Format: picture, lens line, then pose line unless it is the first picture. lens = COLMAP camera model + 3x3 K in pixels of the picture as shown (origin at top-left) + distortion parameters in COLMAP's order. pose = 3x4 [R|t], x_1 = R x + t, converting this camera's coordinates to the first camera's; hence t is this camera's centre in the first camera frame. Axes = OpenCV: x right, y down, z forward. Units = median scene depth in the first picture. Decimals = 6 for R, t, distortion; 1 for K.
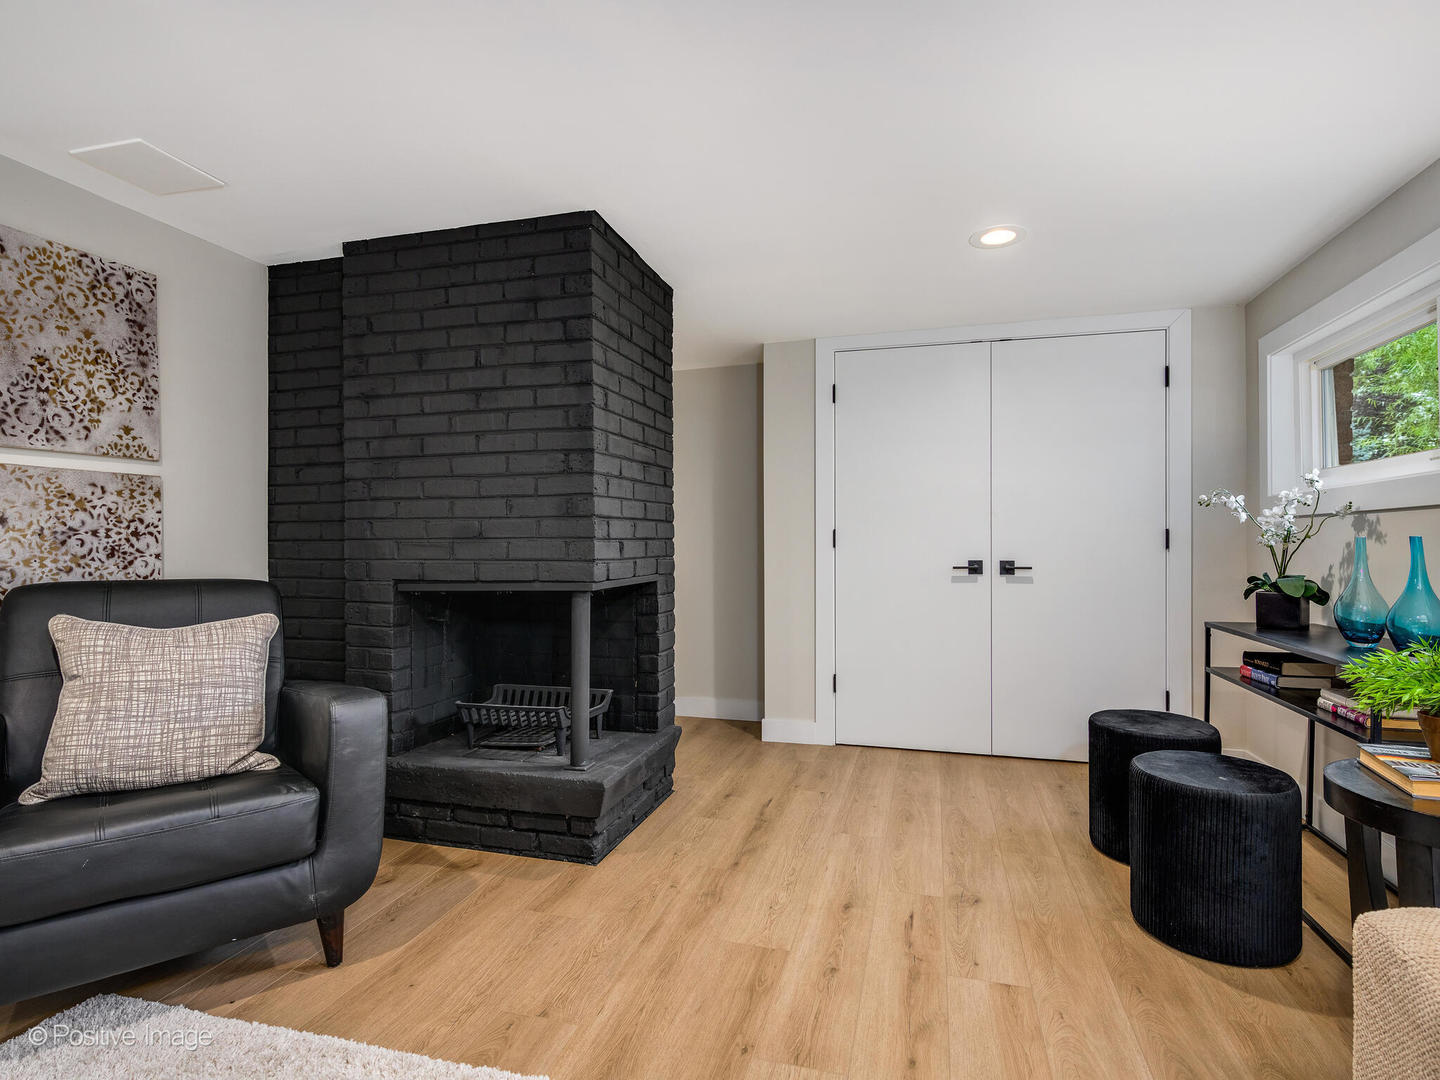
lens RADIAL K [[732.7, 0, 754.1], [0, 732.7, 537.8], [0, 0, 1]] dist [-0.000957, -0.000349]
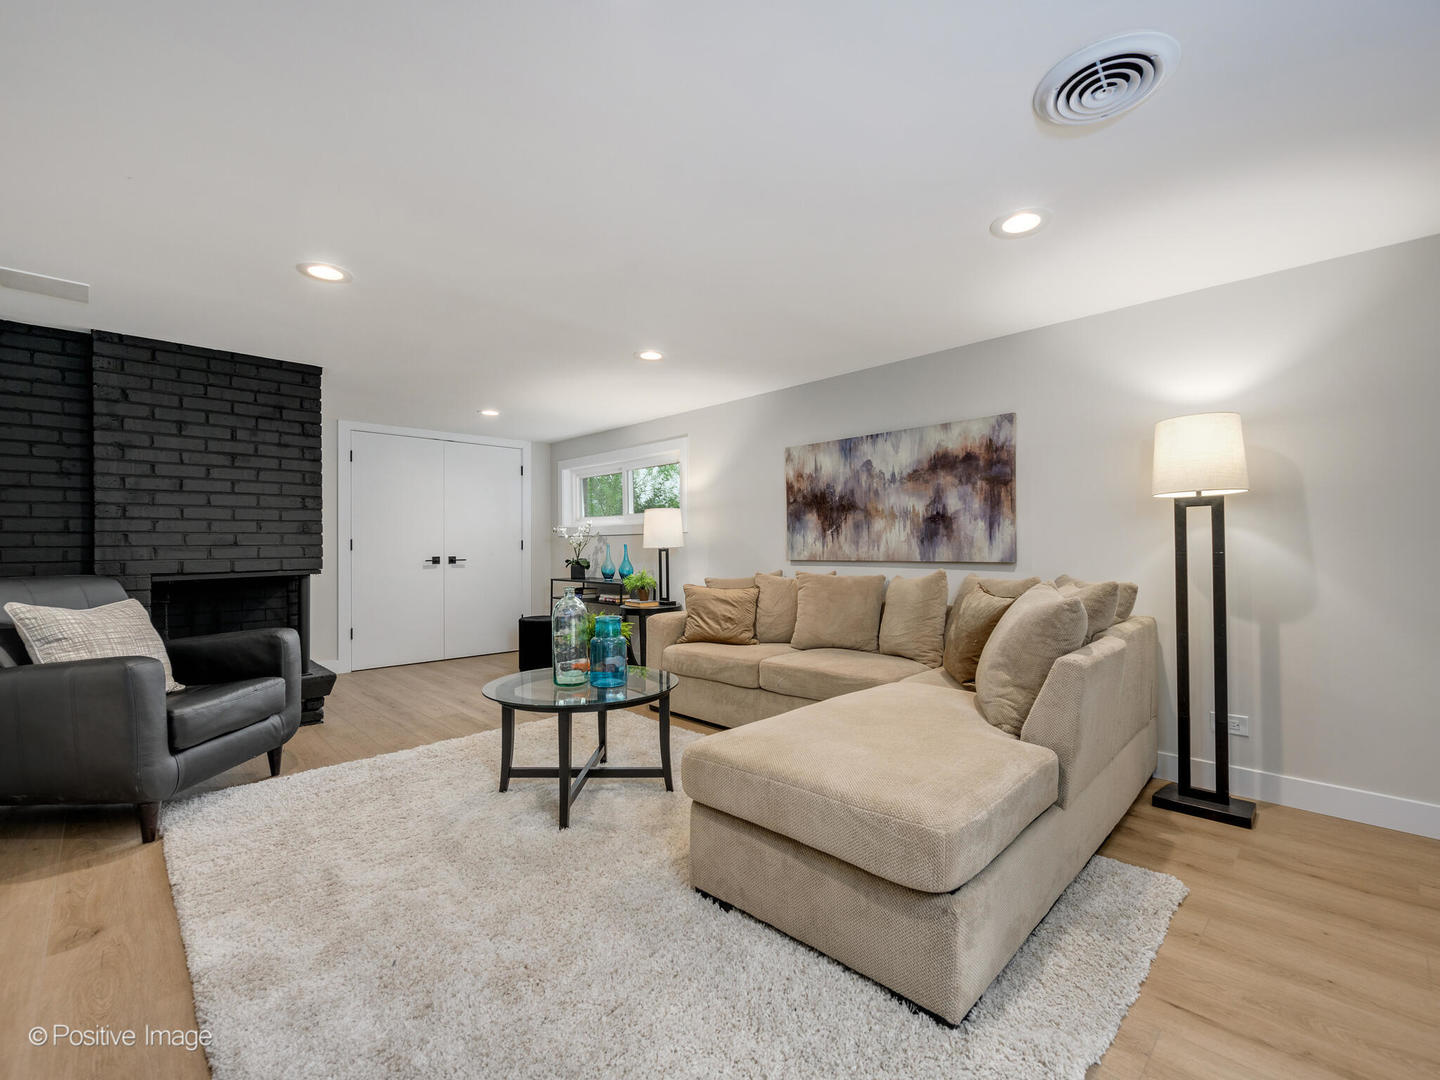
lens RADIAL K [[631.8, 0, 719.2], [0, 631.8, 550.7], [0, 0, 1]] dist [-0.000081, -0.000438]
pose [[0.508173, -0.009765, 0.861199, -1.031234], [-0.000479, 0.999932, 0.011621, -0.004584], [-0.861255, -0.006318, 0.508134, -0.634907]]
